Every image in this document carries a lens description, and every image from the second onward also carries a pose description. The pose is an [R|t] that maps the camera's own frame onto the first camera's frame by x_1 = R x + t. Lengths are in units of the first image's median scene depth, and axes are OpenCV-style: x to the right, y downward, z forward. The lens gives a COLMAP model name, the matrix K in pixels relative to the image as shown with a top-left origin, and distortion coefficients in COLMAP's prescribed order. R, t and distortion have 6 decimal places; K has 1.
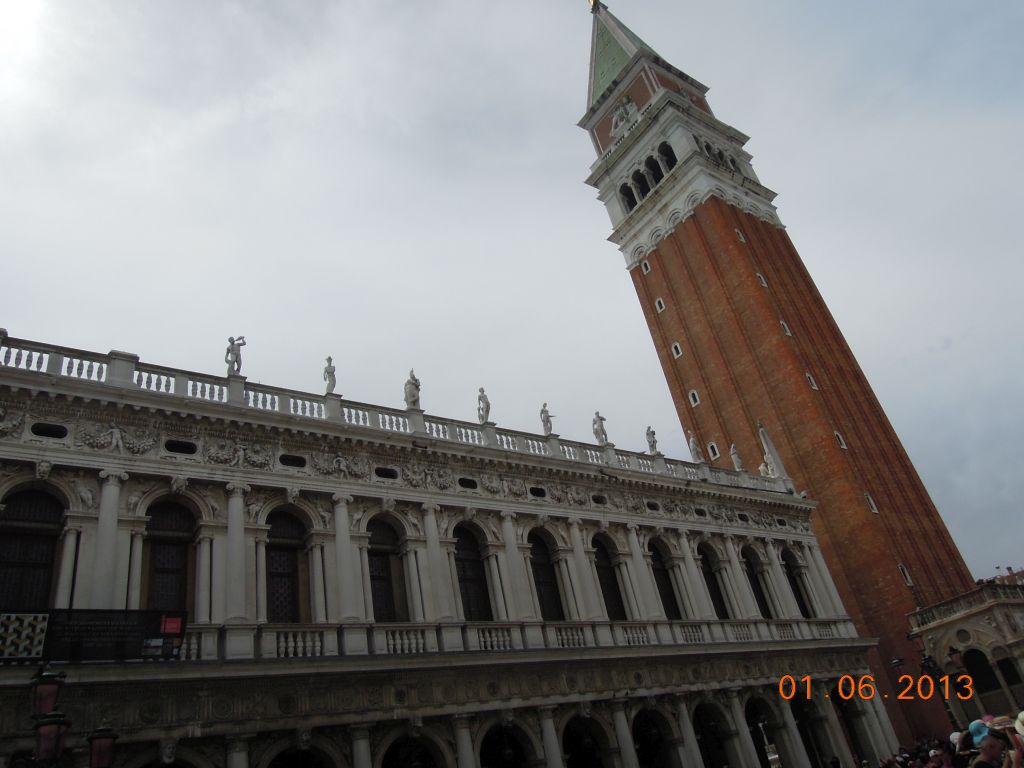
lens RADIAL K [[732.6, 0, 495.8], [0, 732.6, 385.3], [0, 0, 1]] dist [-0.026390, 0.002792]
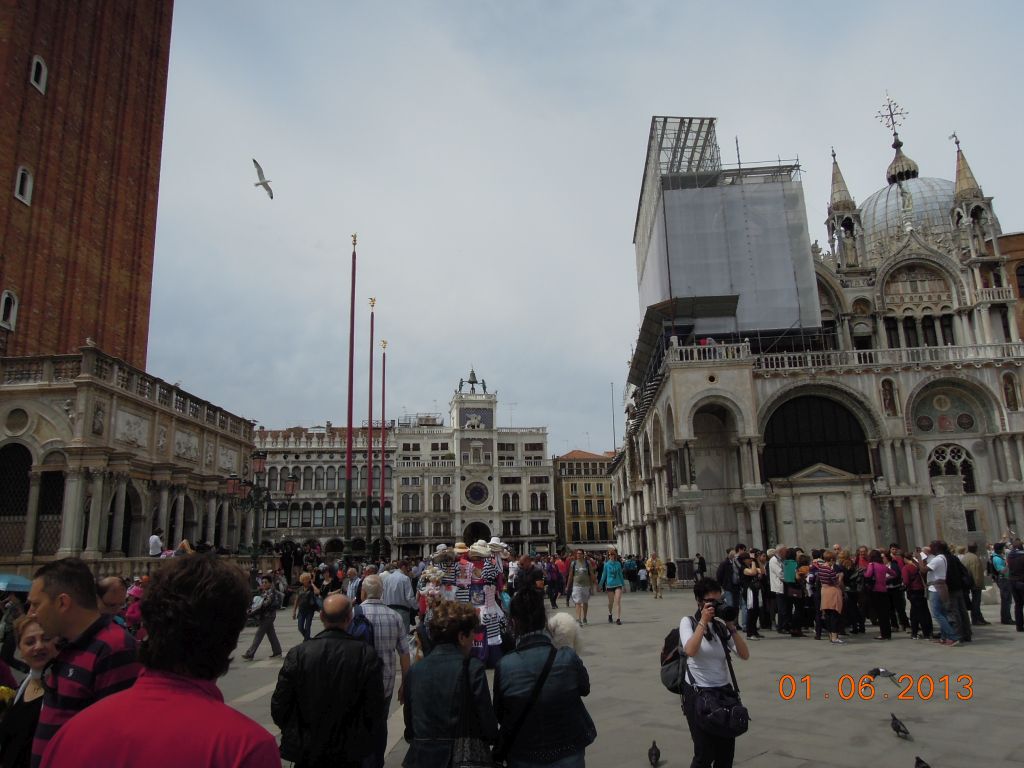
lens RADIAL K [[732.6, 0, 495.8], [0, 732.6, 385.3], [0, 0, 1]] dist [-0.026390, 0.002792]
pose [[0.601675, 0.336549, 0.724377, 0.599782], [-0.482599, 0.875820, -0.006058, 0.196428], [-0.636463, -0.345939, 0.689378, 0.514711]]
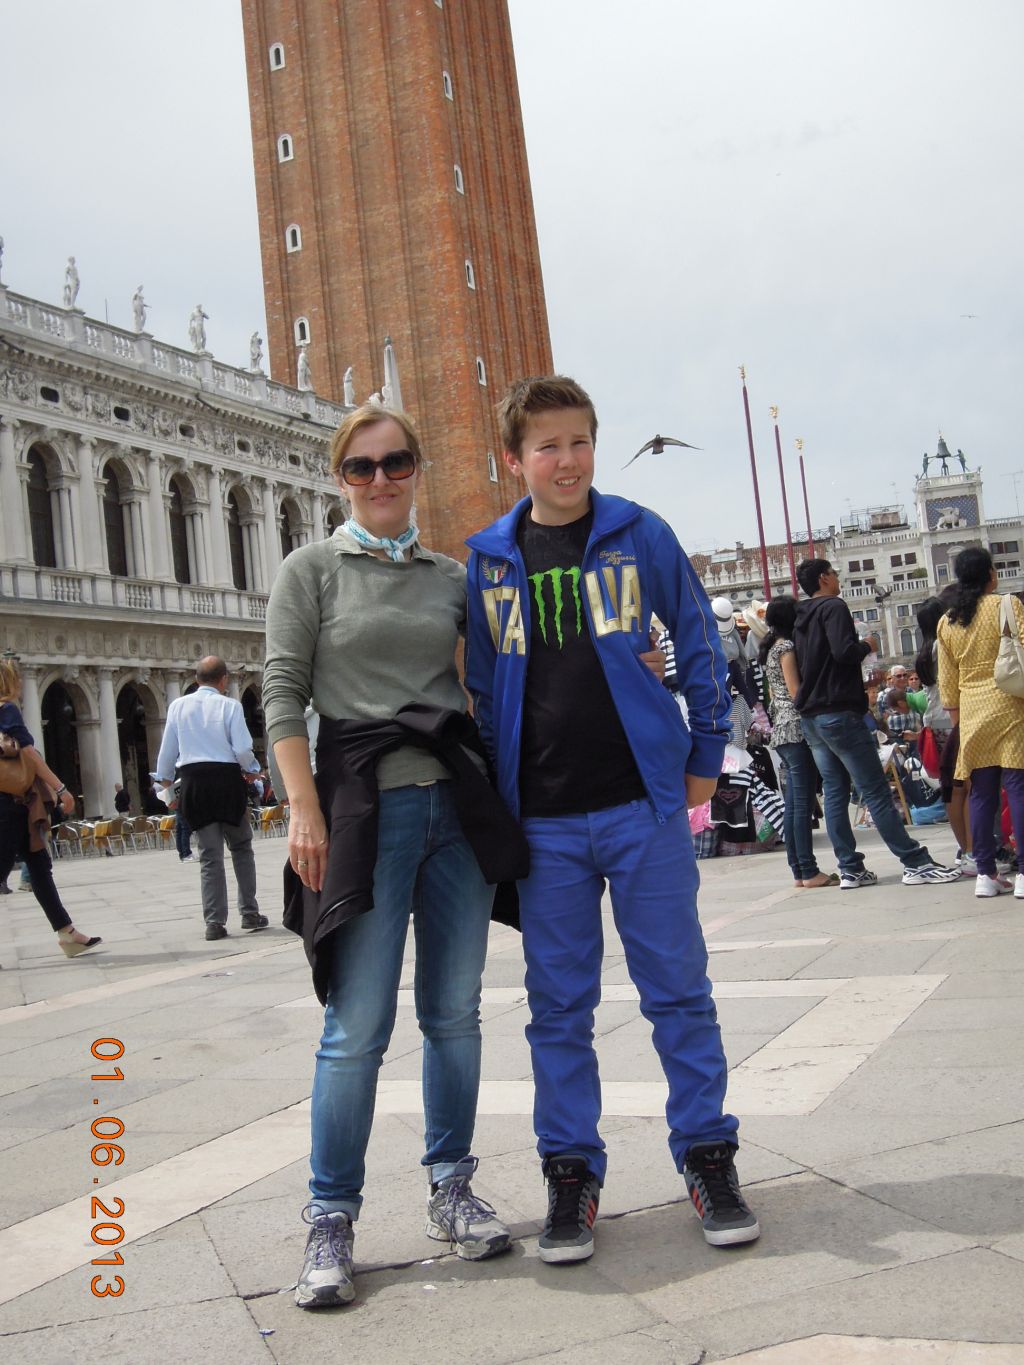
lens RADIAL K [[1562.0, 0, 512.0], [0, 1562.0, 682.5], [0, 0, 1]] dist [-0.059344, -0.004019]
pose [[0.860190, 0.118248, 0.496076, -0.350525], [-0.306158, 0.897689, 0.316895, -0.233555], [-0.407850, -0.424468, 0.808385, -0.587223]]
